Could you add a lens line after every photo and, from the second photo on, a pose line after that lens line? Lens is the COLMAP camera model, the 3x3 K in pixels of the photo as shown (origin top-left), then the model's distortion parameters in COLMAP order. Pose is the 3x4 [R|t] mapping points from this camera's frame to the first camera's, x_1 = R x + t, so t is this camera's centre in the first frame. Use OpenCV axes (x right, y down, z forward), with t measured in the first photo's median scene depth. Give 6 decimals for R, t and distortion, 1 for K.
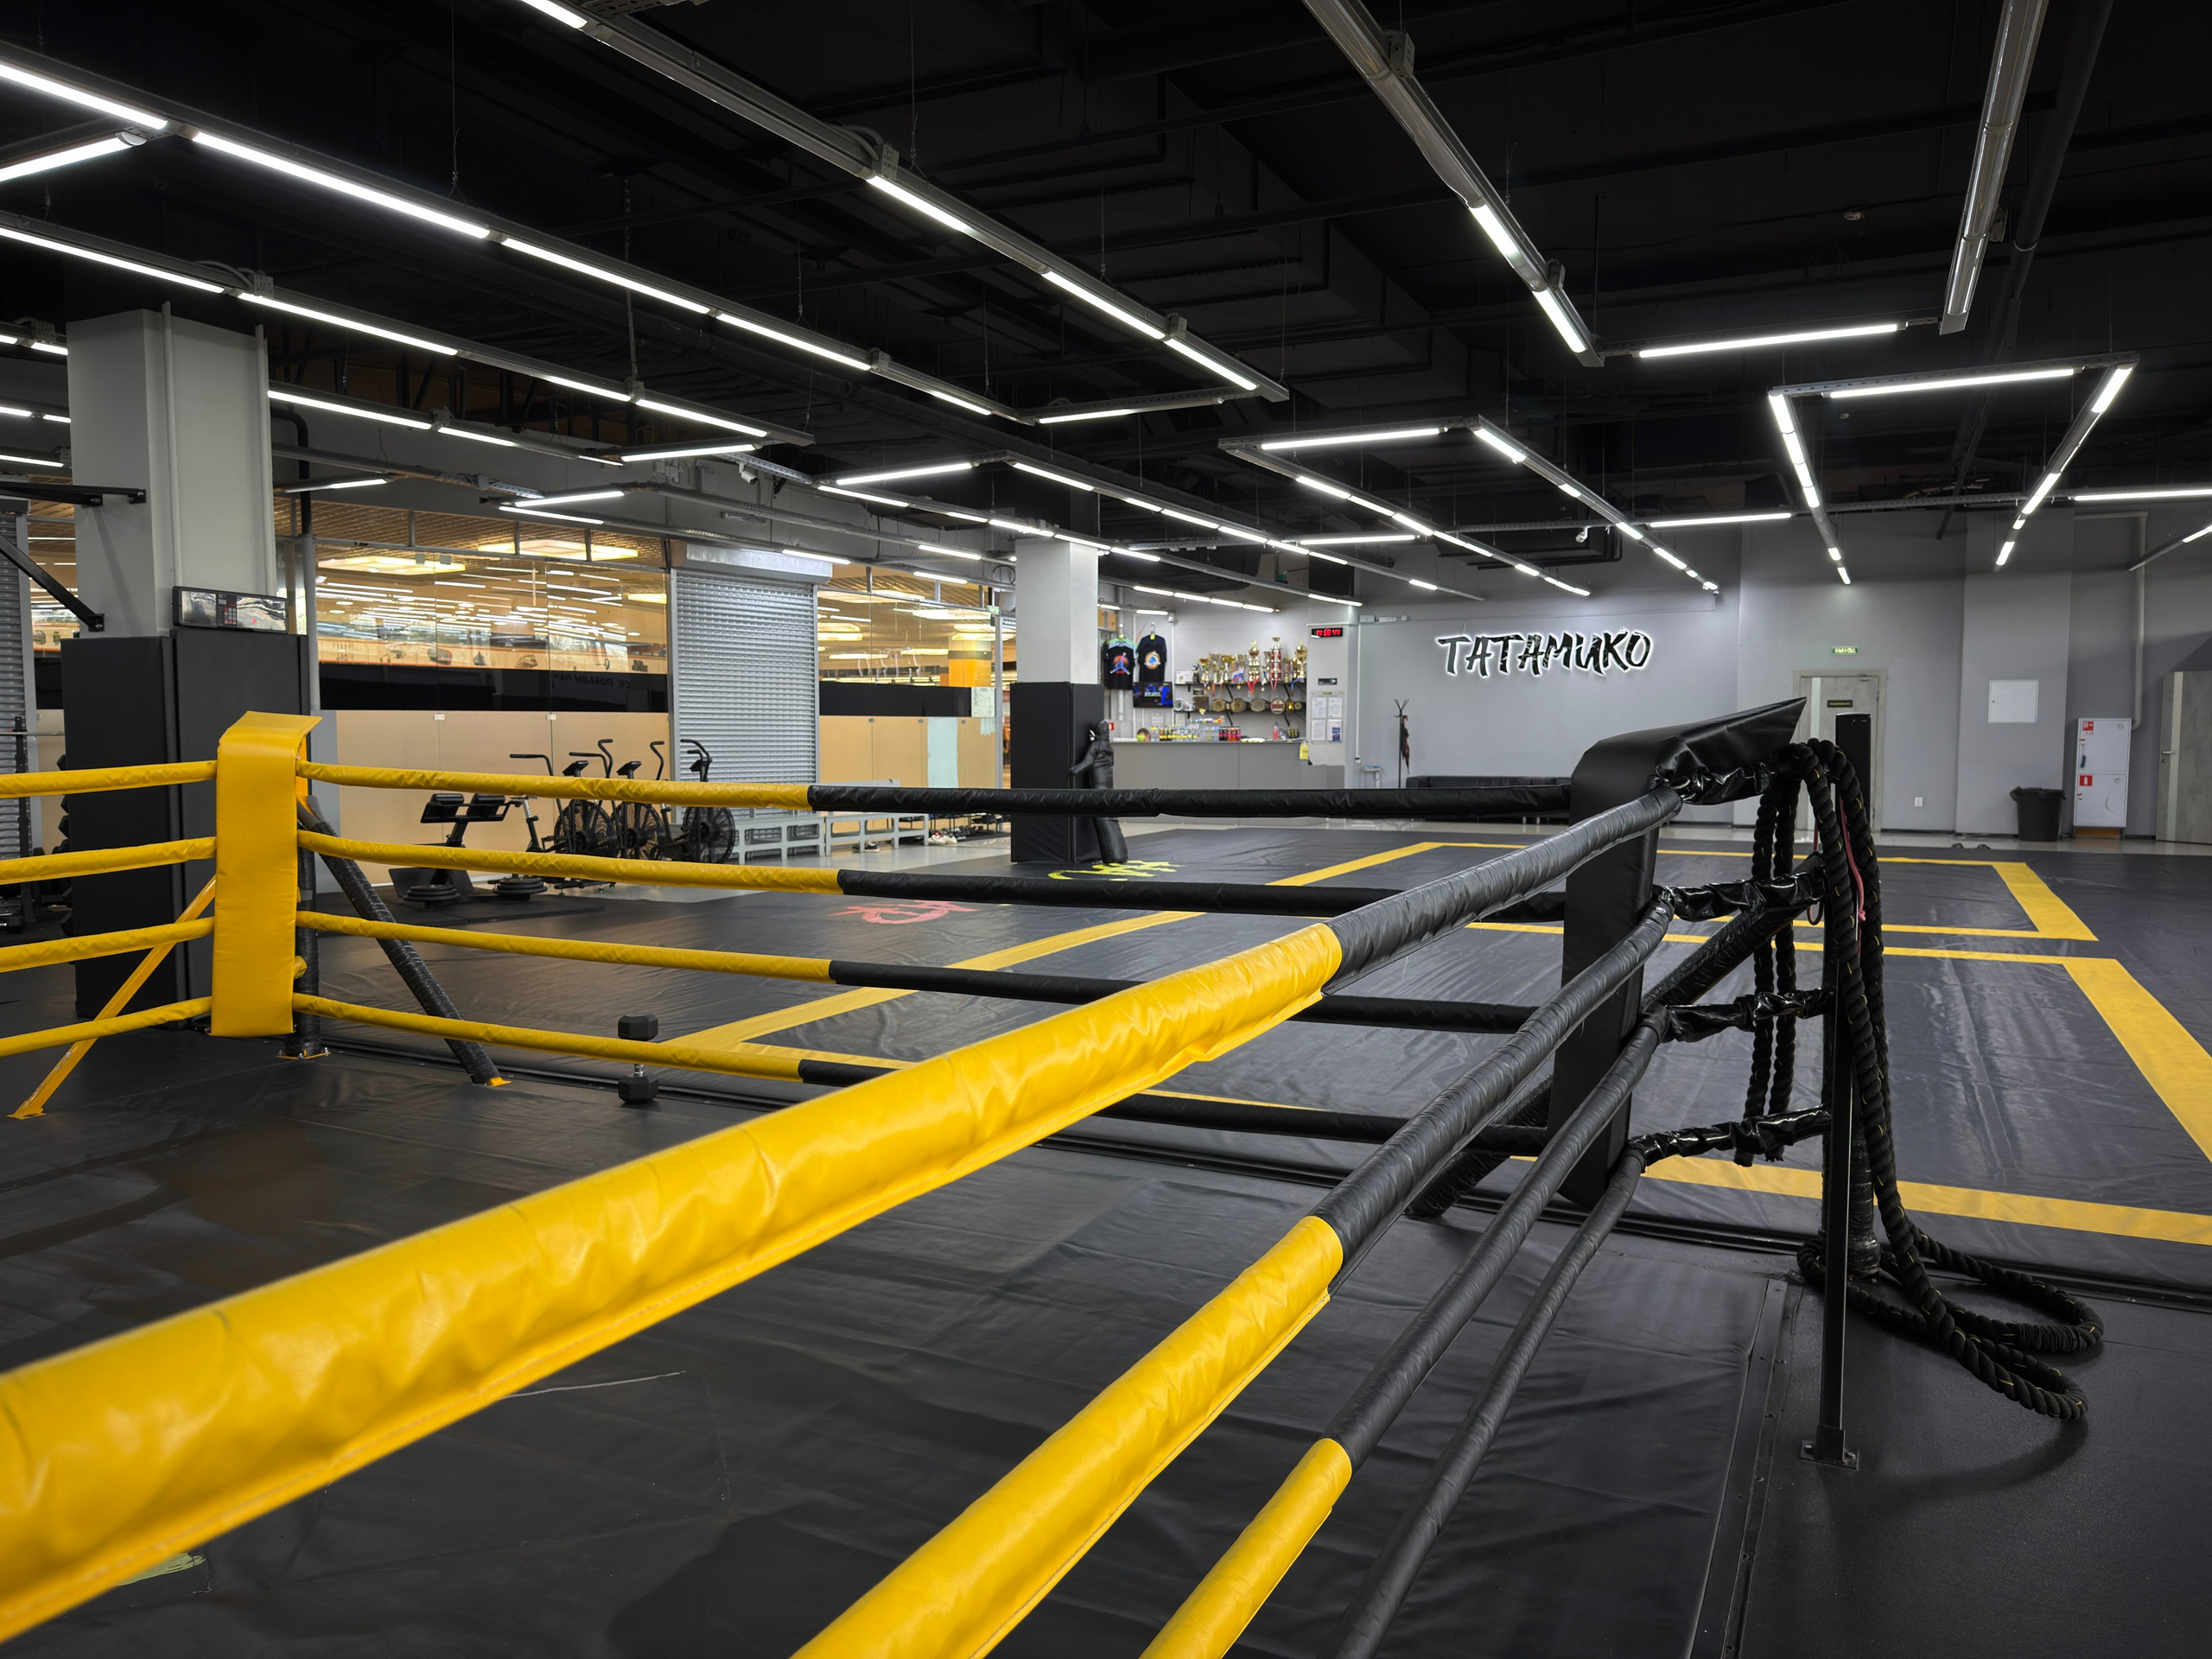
lens RADIAL K [[1539.8, 0, 1101.0], [0, 1539.8, 831.5], [0, 0, 1]] dist [0.117729, -0.151593]
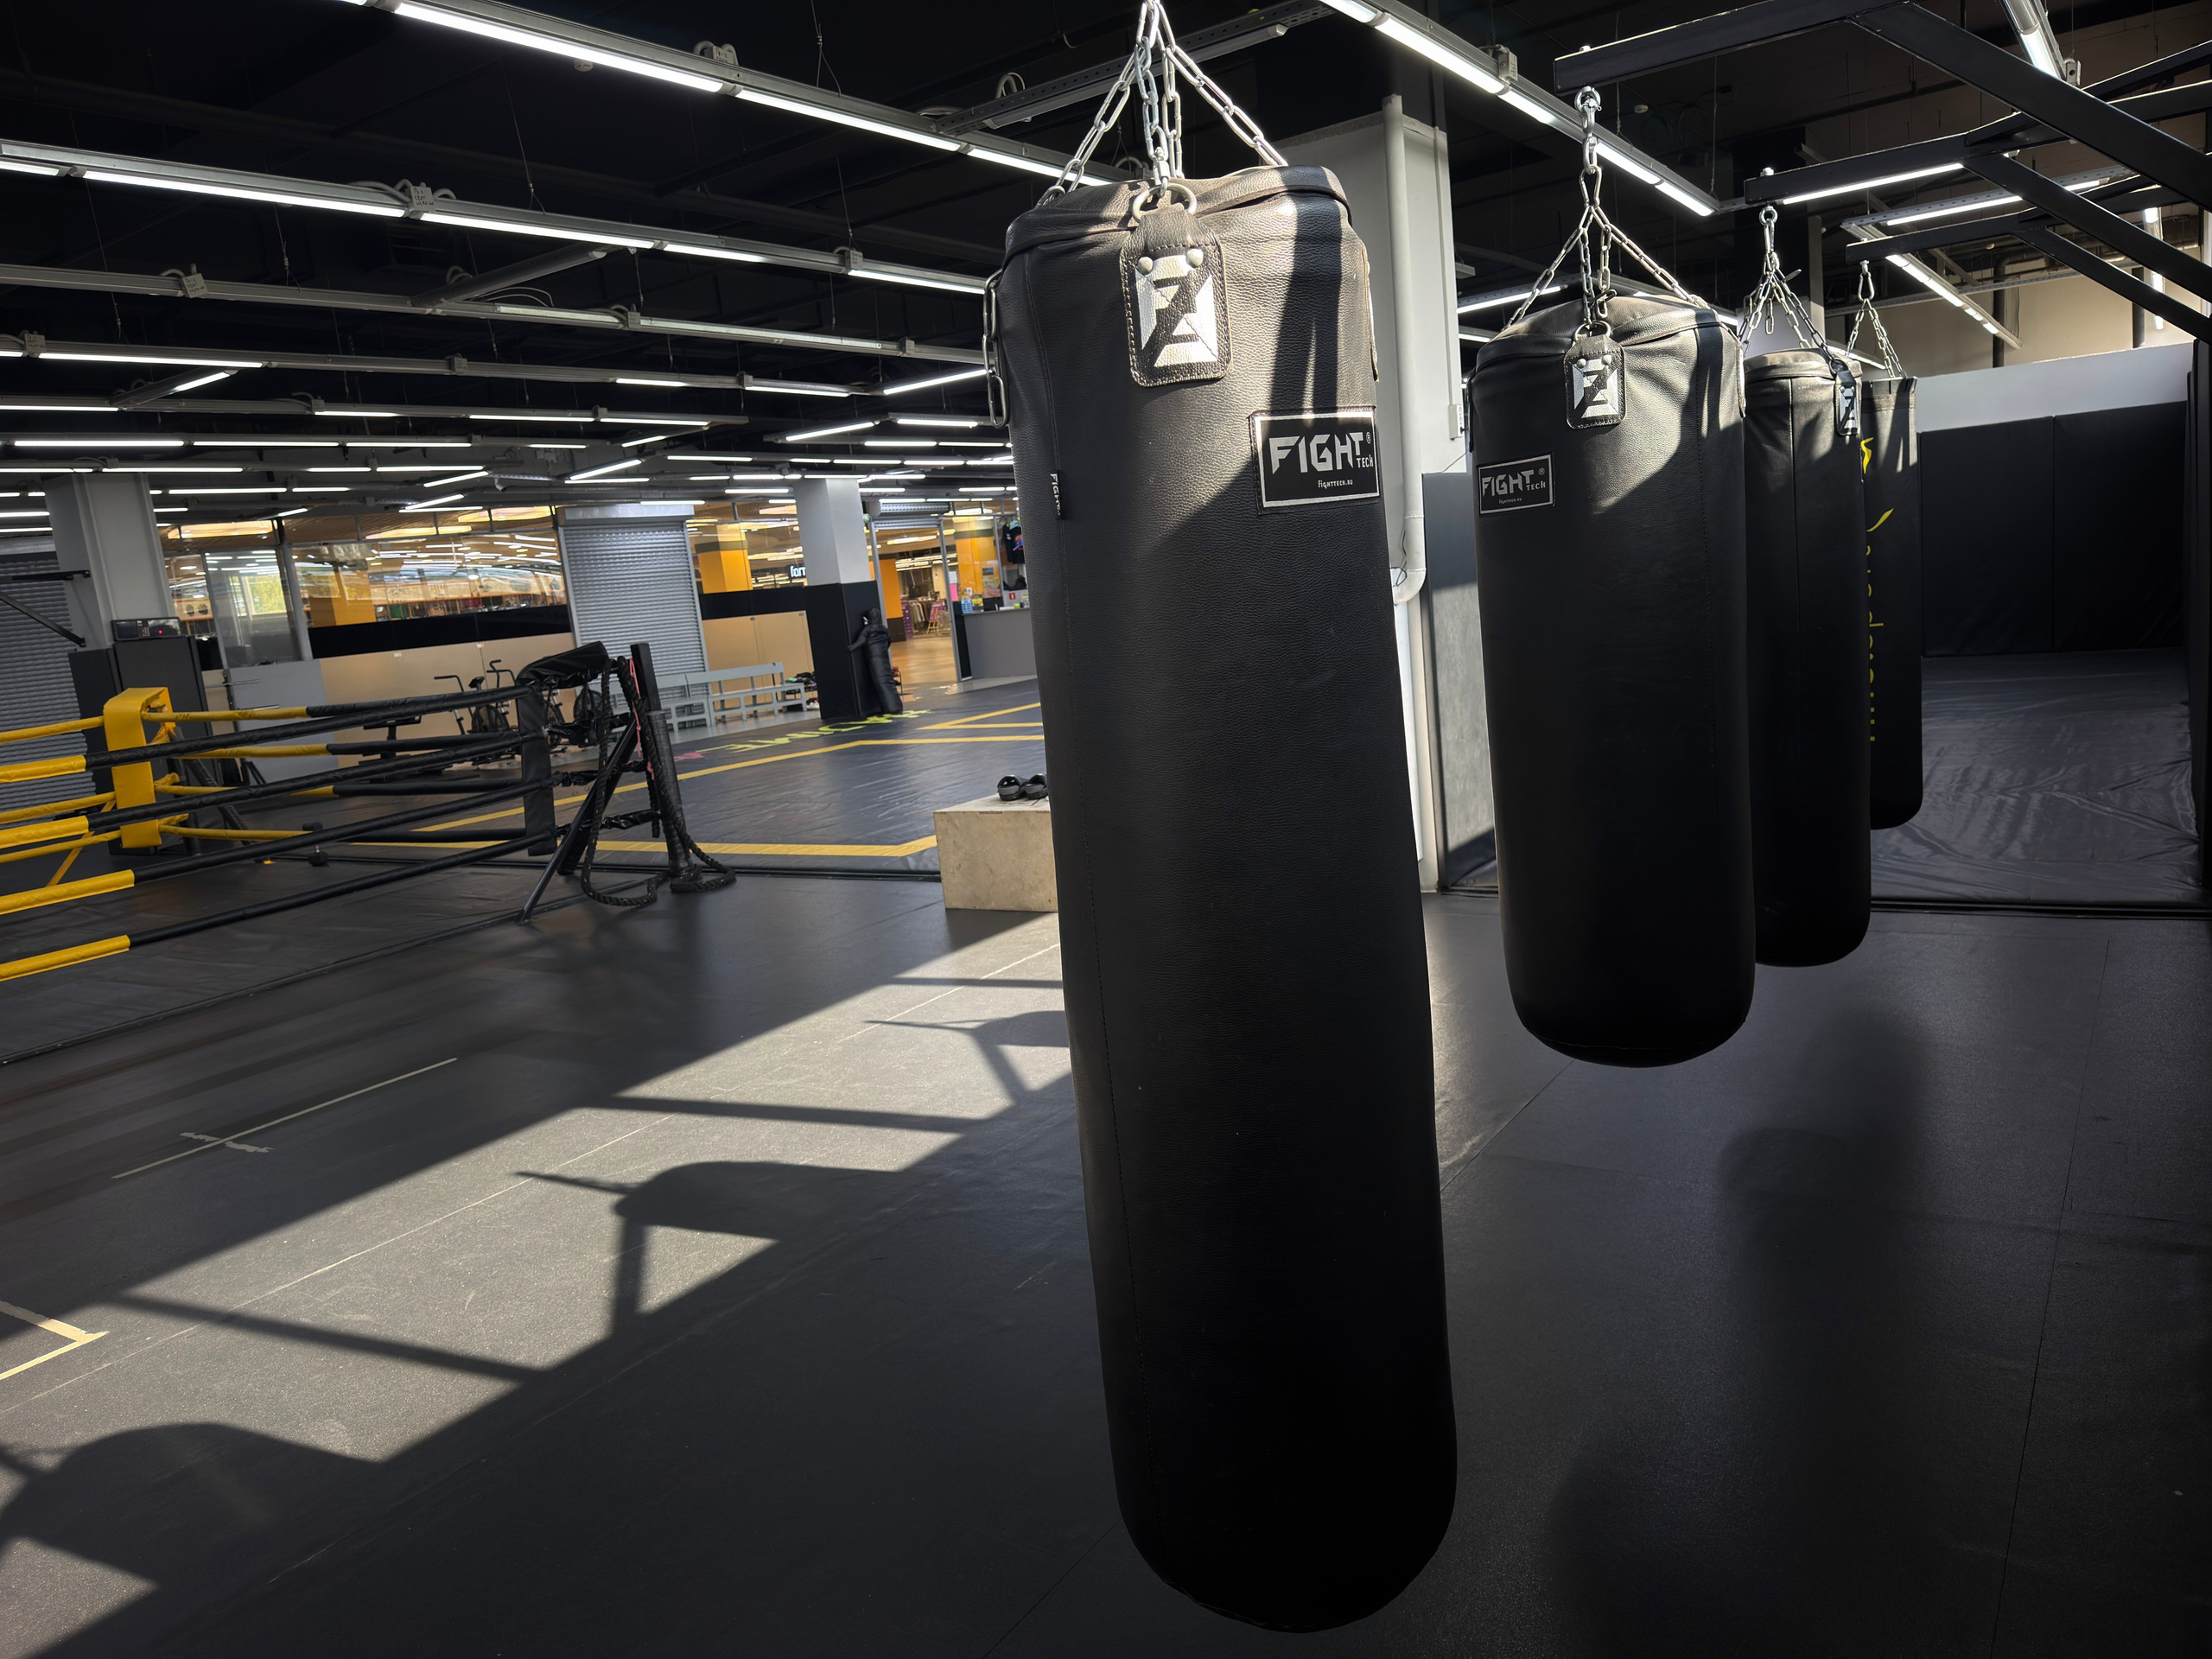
lens RADIAL K [[1538.2, 0, 1121.1], [0, 1538.2, 840.5], [0, 0, 1]] dist [0.130896, -0.197492]
pose [[0.987508, -0.080981, -0.135164, 0.376388], [0.094980, 0.990388, 0.100552, 0.013429], [0.125722, -0.112133, 0.985708, -0.324764]]
